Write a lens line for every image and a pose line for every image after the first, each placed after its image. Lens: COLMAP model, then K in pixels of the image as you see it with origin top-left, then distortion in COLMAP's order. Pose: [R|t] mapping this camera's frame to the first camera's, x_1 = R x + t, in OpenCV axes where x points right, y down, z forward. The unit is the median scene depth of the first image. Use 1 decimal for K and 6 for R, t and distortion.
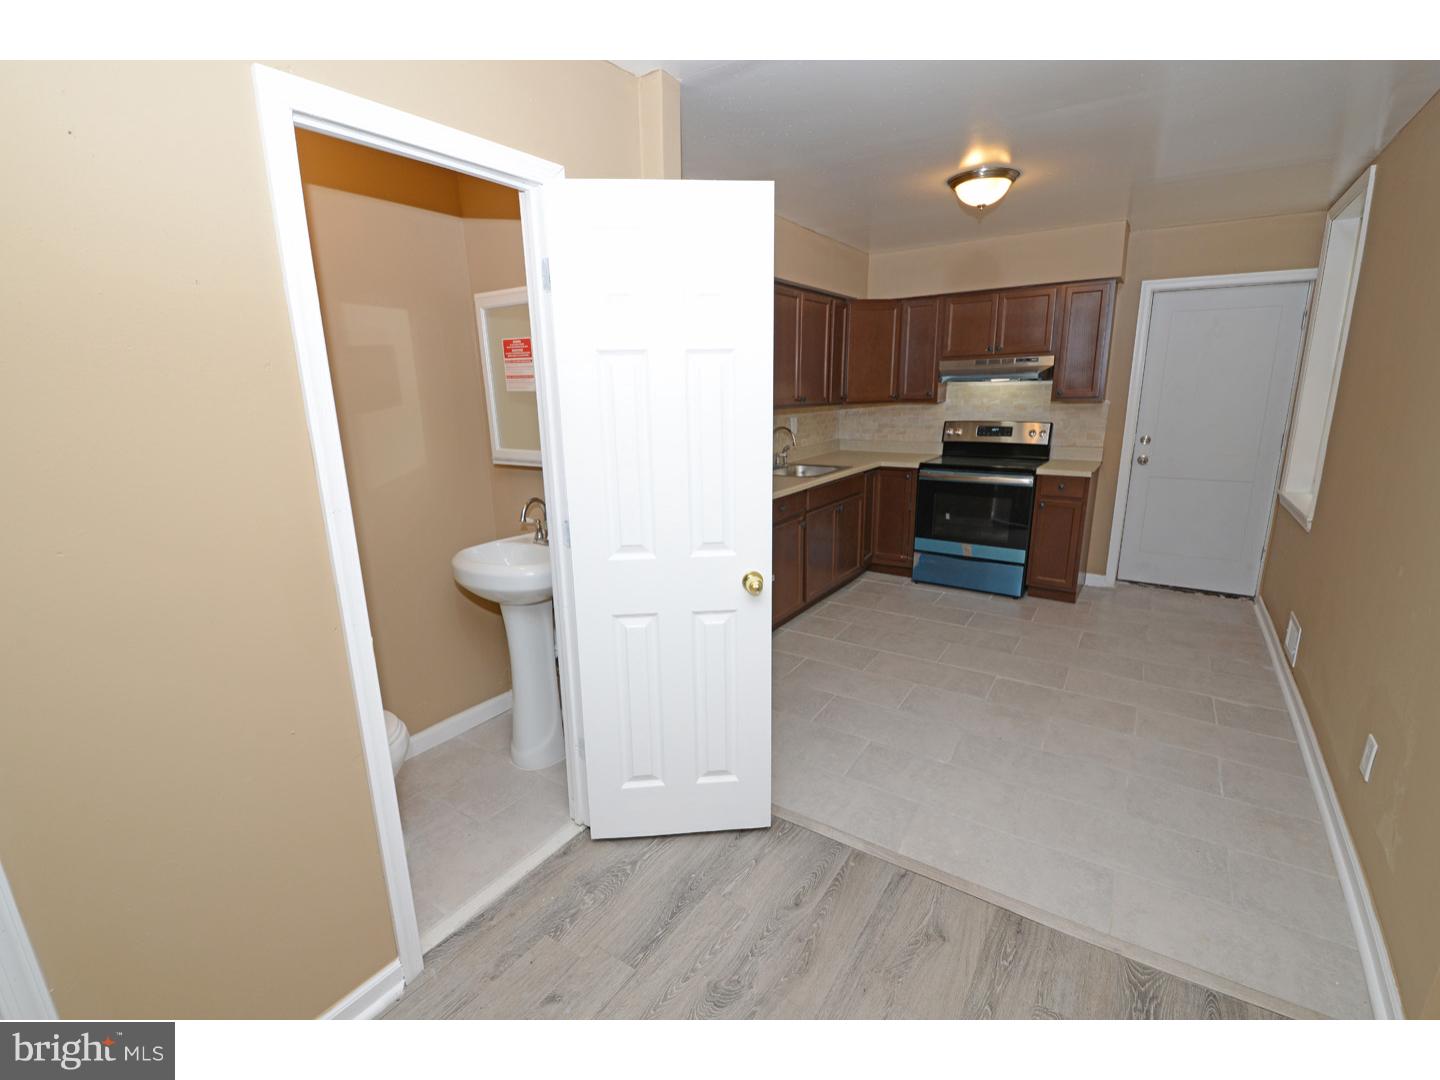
lens RADIAL K [[630.6, 0, 721.1], [0, 630.6, 544.9], [0, 0, 1]] dist [0.006691, -0.000051]
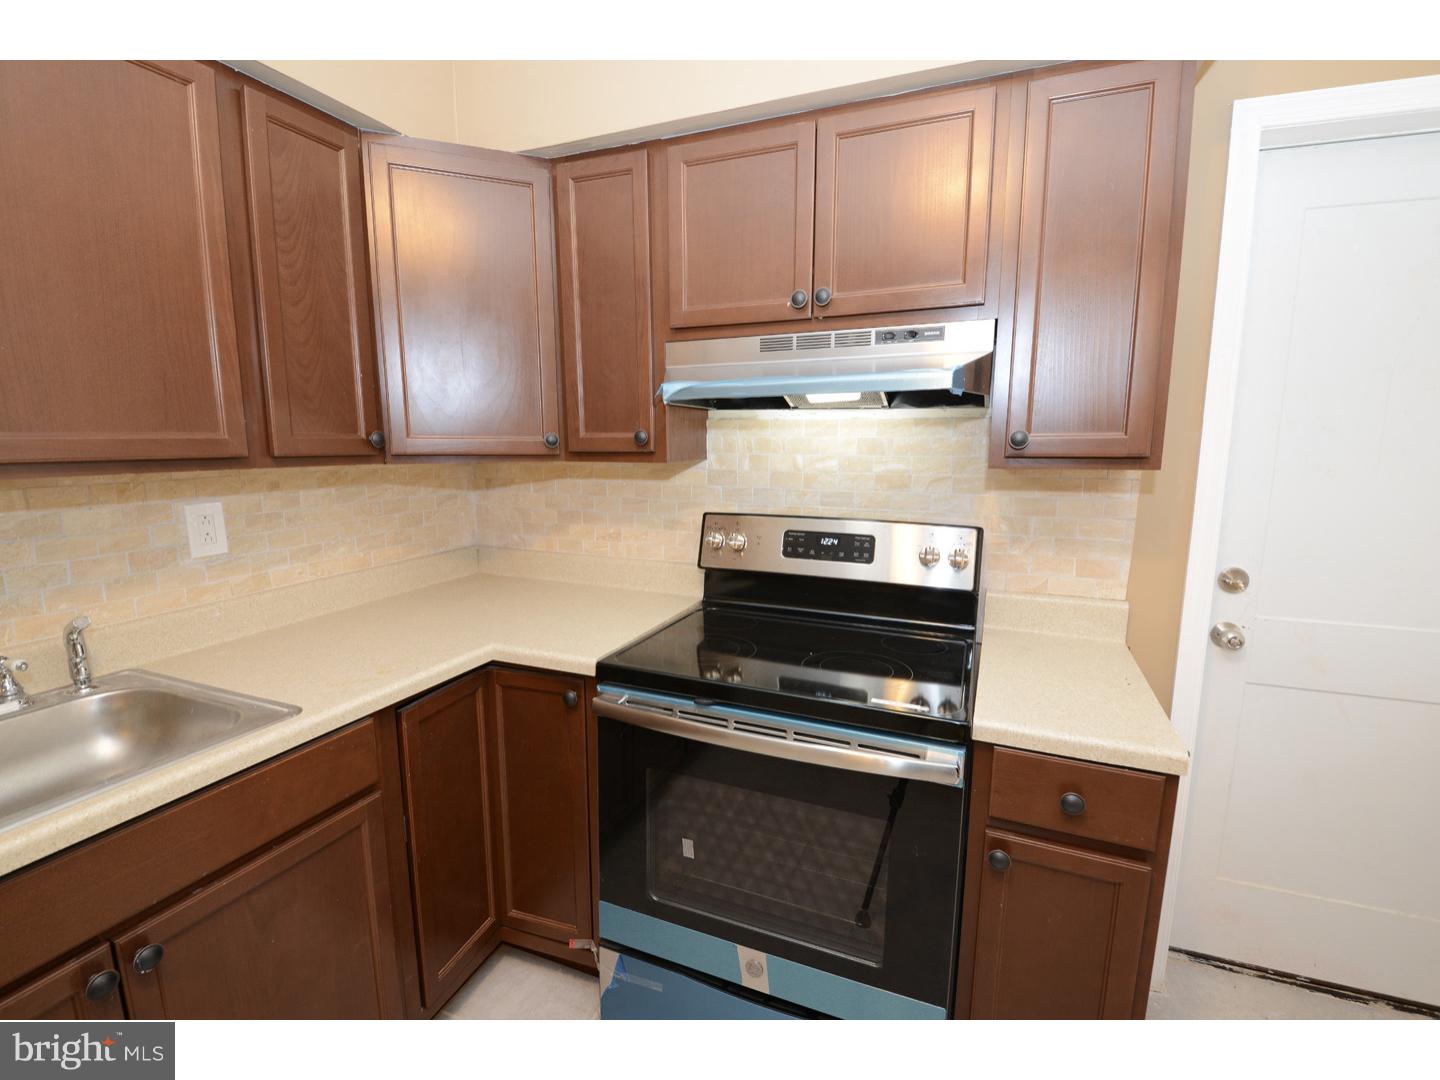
lens RADIAL K [[662.3, 0, 722.4], [0, 662.3, 550.2], [0, 0, 1]] dist [0.013703, -0.001991]
pose [[0.976818, -0.011283, 0.213773, 0.311072], [0.027536, 0.996937, -0.073204, -0.159710], [-0.212292, 0.077394, 0.974137, 0.683799]]
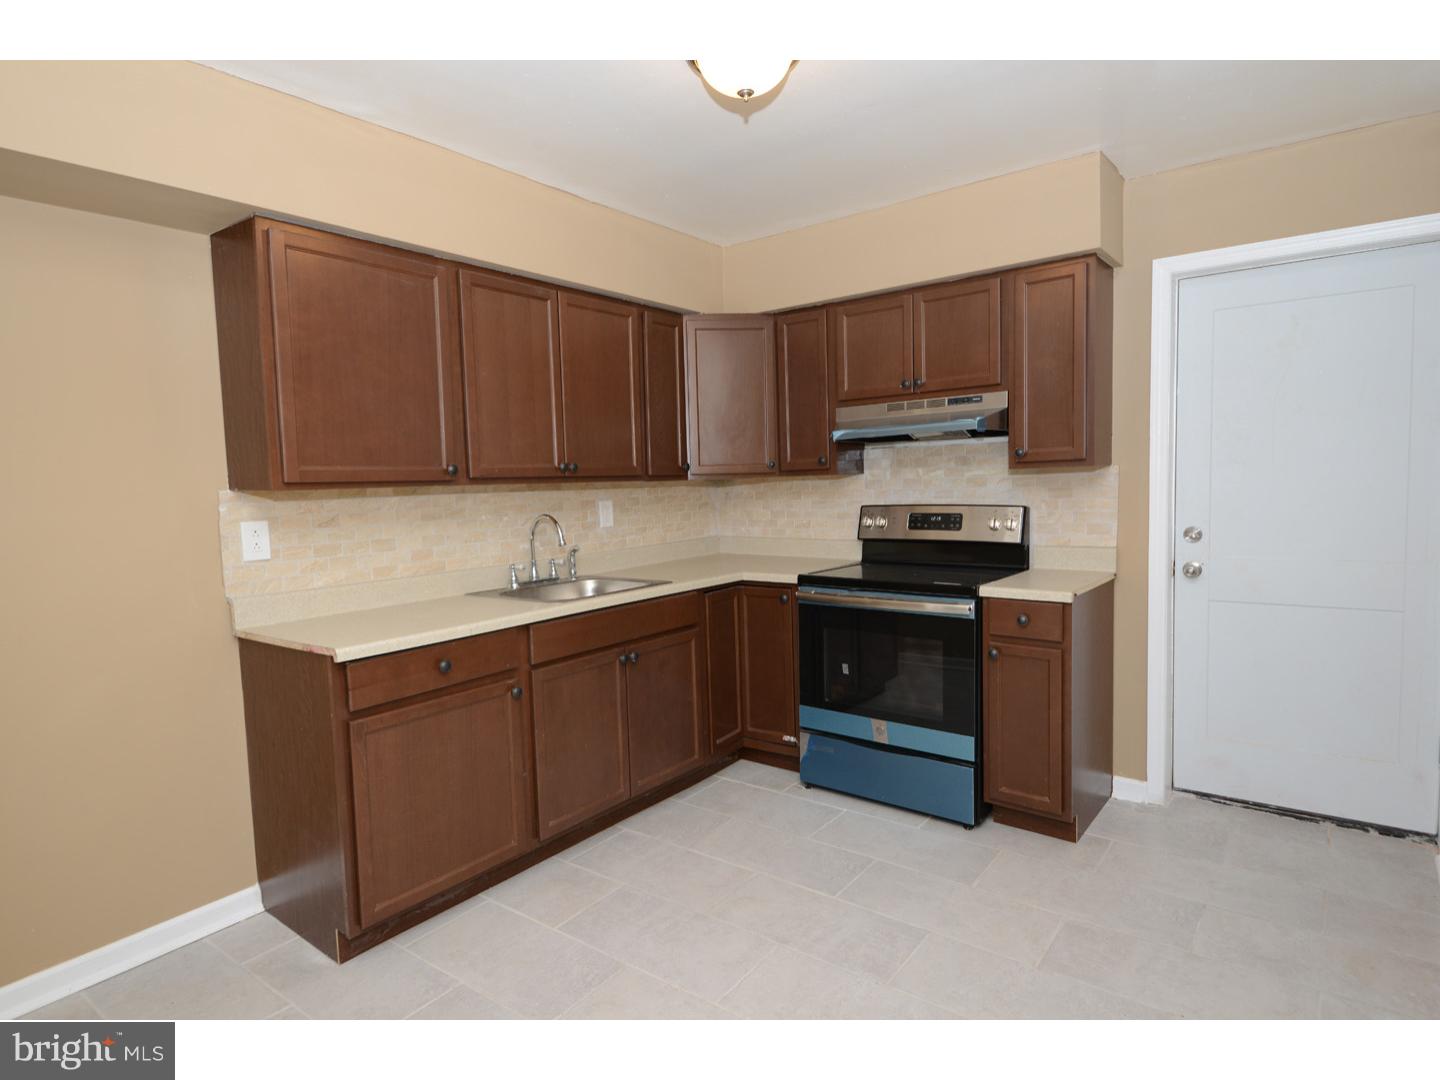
lens RADIAL K [[805.4, 0, 710.8], [0, 805.4, 538.6], [0, 0, 1]] dist [0.022061, -0.008848]
pose [[0.998214, -0.003590, -0.059639, 0.283185], [-0.006416, 0.985981, -0.166734, -0.039603], [0.059402, 0.166819, 0.984197, 0.264116]]
